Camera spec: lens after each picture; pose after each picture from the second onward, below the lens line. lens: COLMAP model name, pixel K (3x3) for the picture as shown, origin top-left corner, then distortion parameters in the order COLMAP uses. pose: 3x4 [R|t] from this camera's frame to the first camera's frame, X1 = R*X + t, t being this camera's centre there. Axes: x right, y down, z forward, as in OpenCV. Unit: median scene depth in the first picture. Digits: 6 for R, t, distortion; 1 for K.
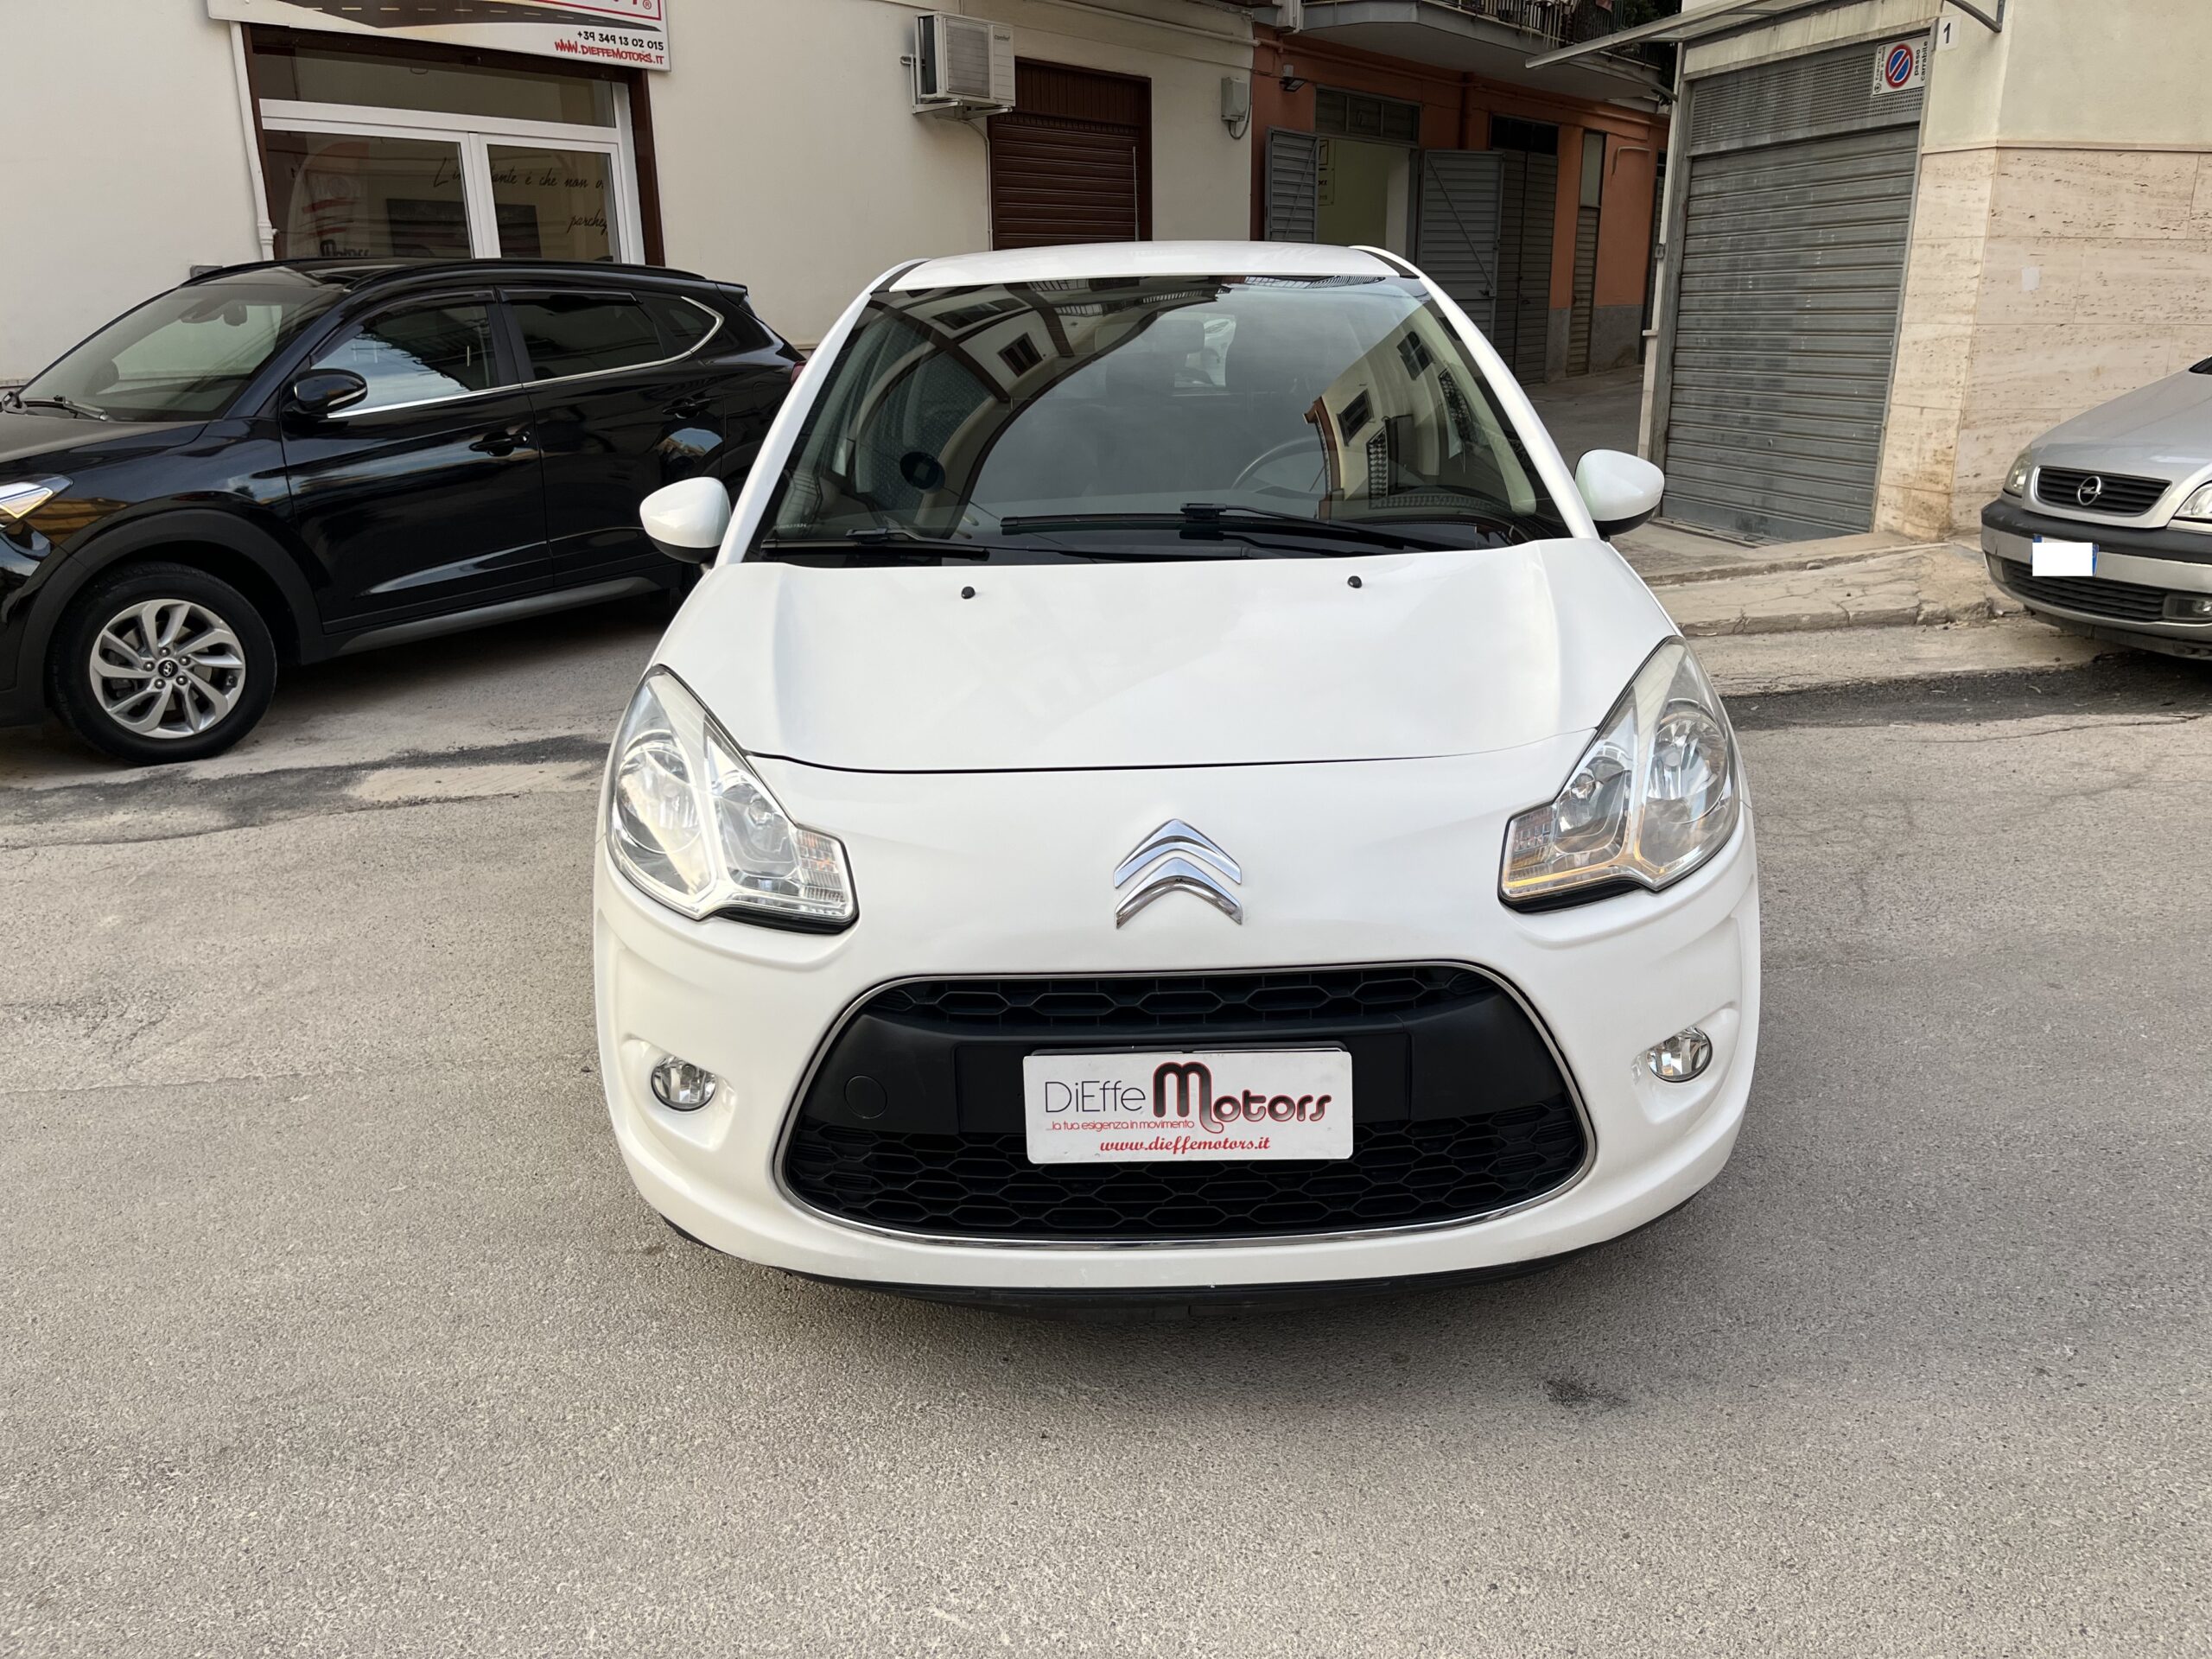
lens RADIAL K [[1674.4, 0, 1118.7], [0, 1674.4, 826.4], [0, 0, 1]] dist [0.091150, -0.127903]
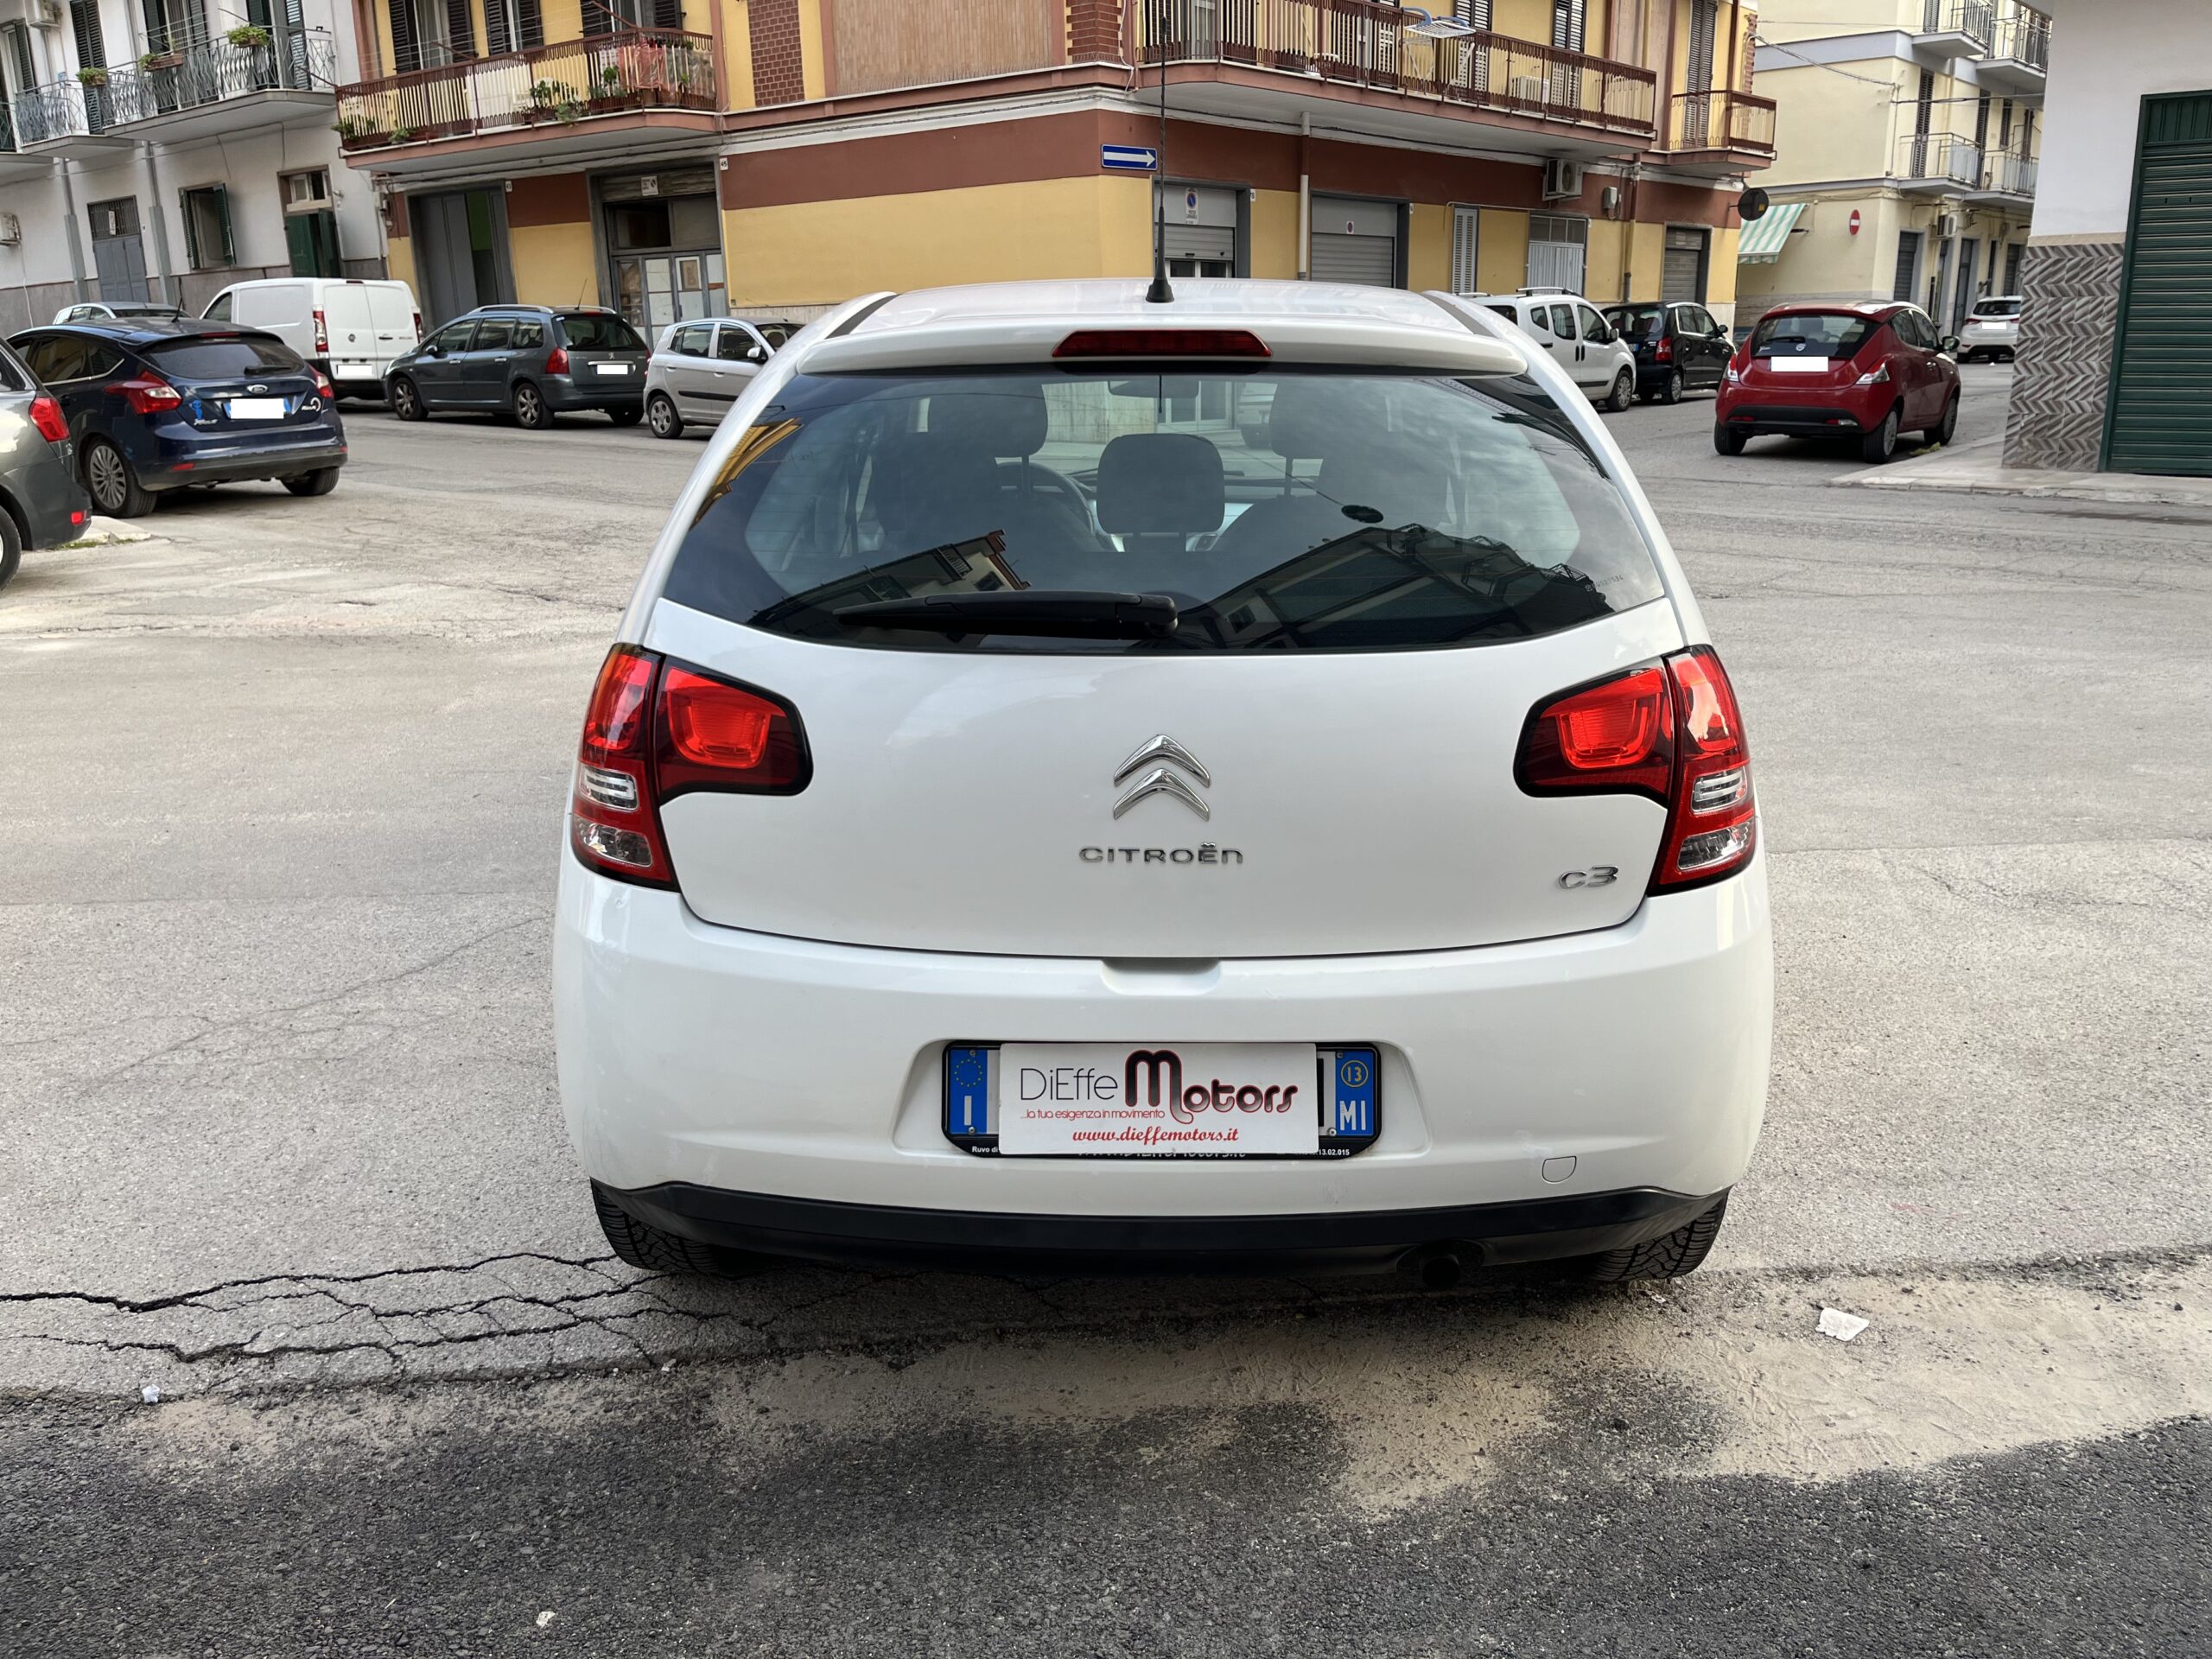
lens RADIAL K [[1674.4, 0, 1118.7], [0, 1674.4, 826.4], [0, 0, 1]] dist [0.091150, -0.127903]
pose [[-0.999427, 0.026108, 0.021558, 0.009775], [0.033673, 0.832932, 0.552351, -0.290767], [-0.003535, 0.552760, -0.833333, 0.919512]]
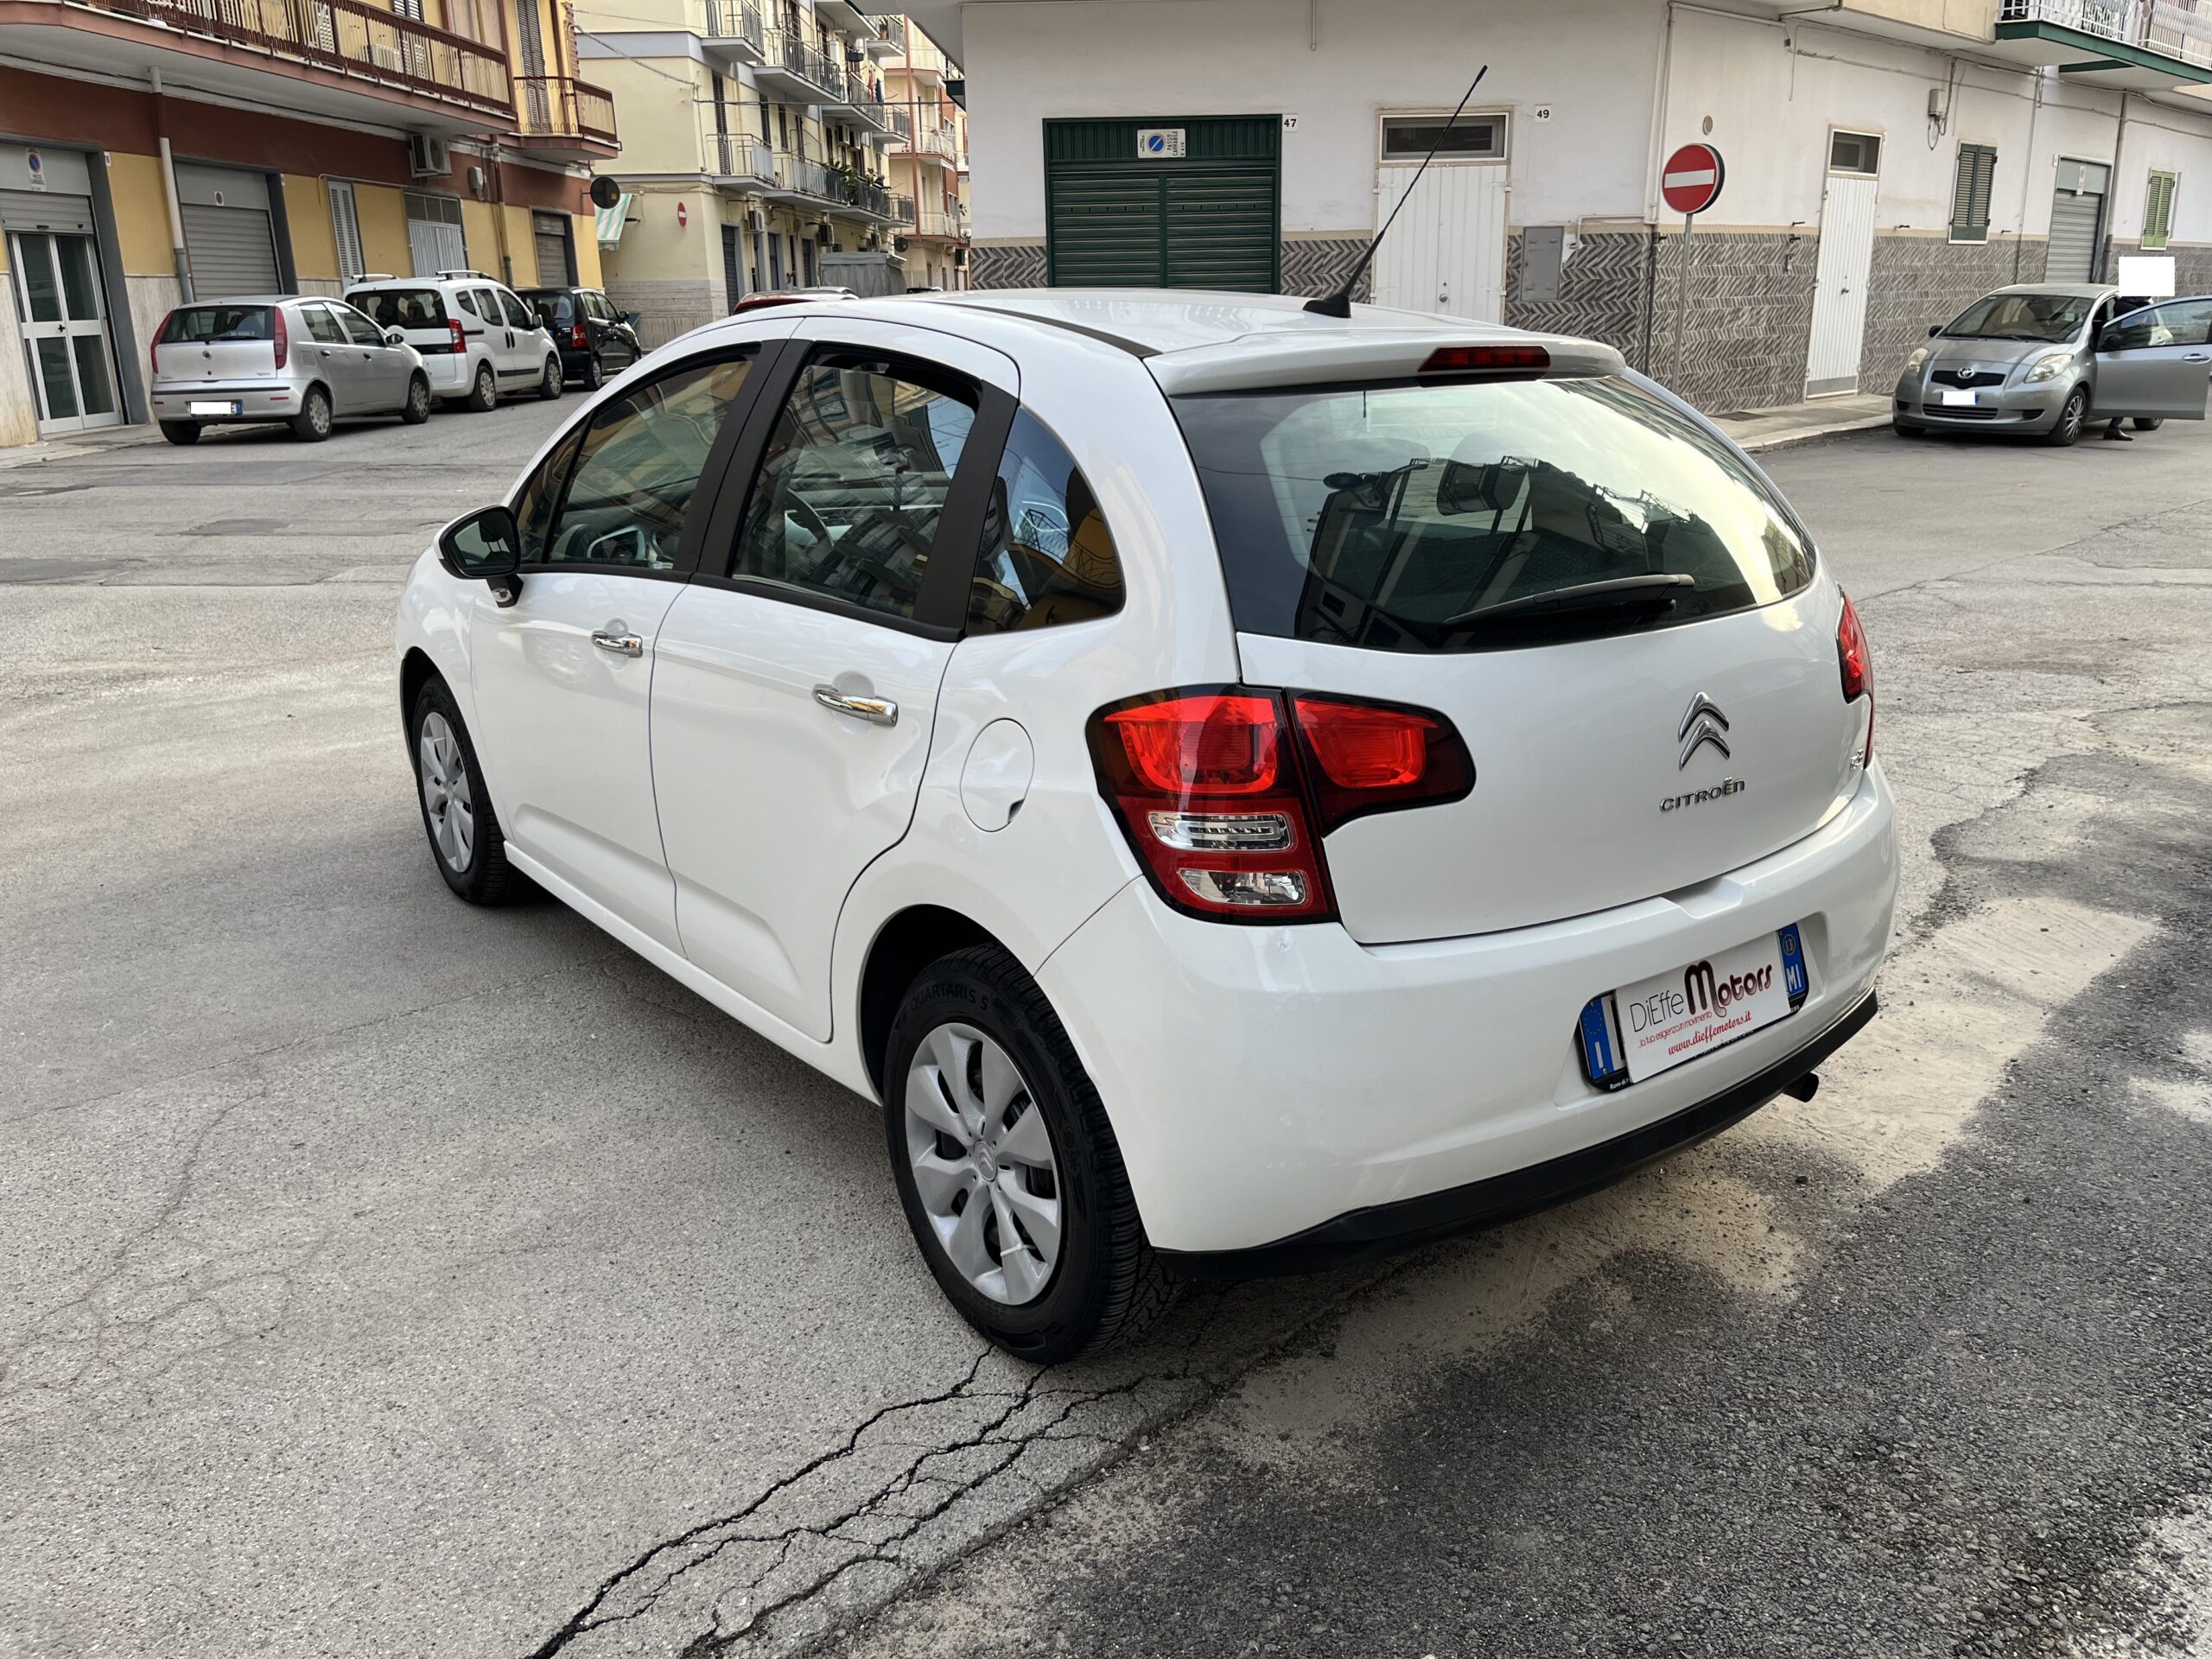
lens RADIAL K [[1674.4, 0, 1118.7], [0, 1674.4, 826.4], [0, 0, 1]] dist [0.091150, -0.127903]
pose [[-0.791178, 0.206339, -0.575727, 0.262825], [-0.158121, 0.840348, 0.518472, -0.281054], [0.590792, 0.501238, -0.632238, 0.841870]]
